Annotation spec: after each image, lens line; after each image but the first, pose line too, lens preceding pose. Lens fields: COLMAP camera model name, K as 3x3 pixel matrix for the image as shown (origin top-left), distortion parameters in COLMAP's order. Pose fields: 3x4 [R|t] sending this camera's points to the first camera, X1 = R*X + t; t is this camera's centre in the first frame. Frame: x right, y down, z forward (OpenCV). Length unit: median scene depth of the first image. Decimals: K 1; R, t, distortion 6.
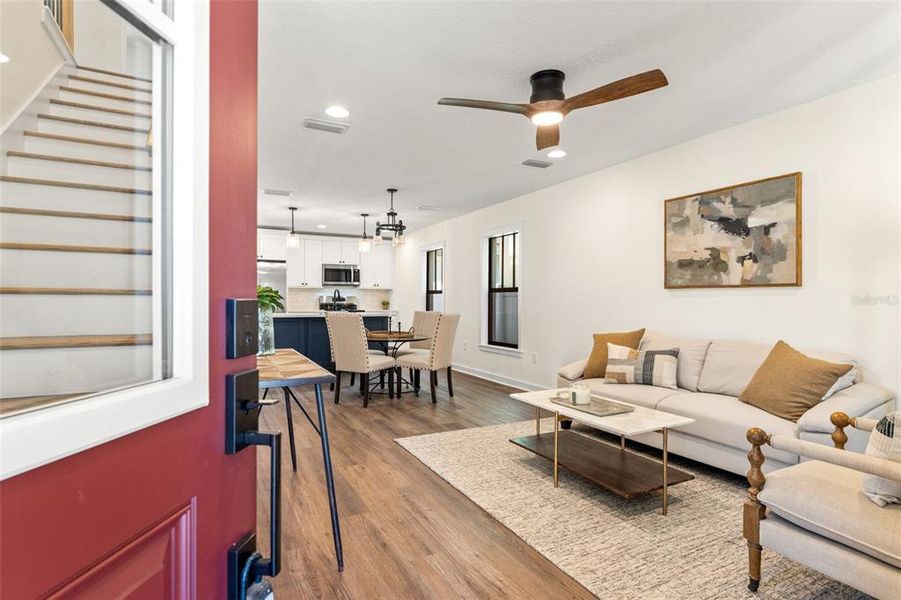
lens RADIAL K [[462.7, 0, 451.3], [0, 462.7, 311.8], [0, 0, 1]] dist [0.000472, -0.000109]
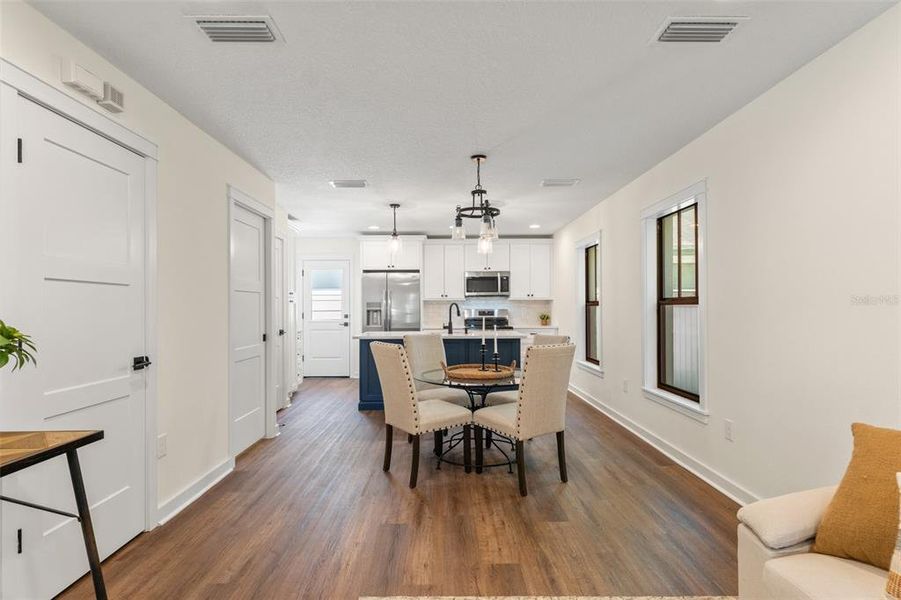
lens RADIAL K [[462.7, 0, 451.3], [0, 462.7, 311.8], [0, 0, 1]] dist [0.000472, -0.000109]
pose [[0.888958, -0.005966, -0.457949, 0.117990], [-0.001654, 0.999867, -0.016236, -0.022061], [0.457985, 0.015190, 0.888830, 0.320801]]
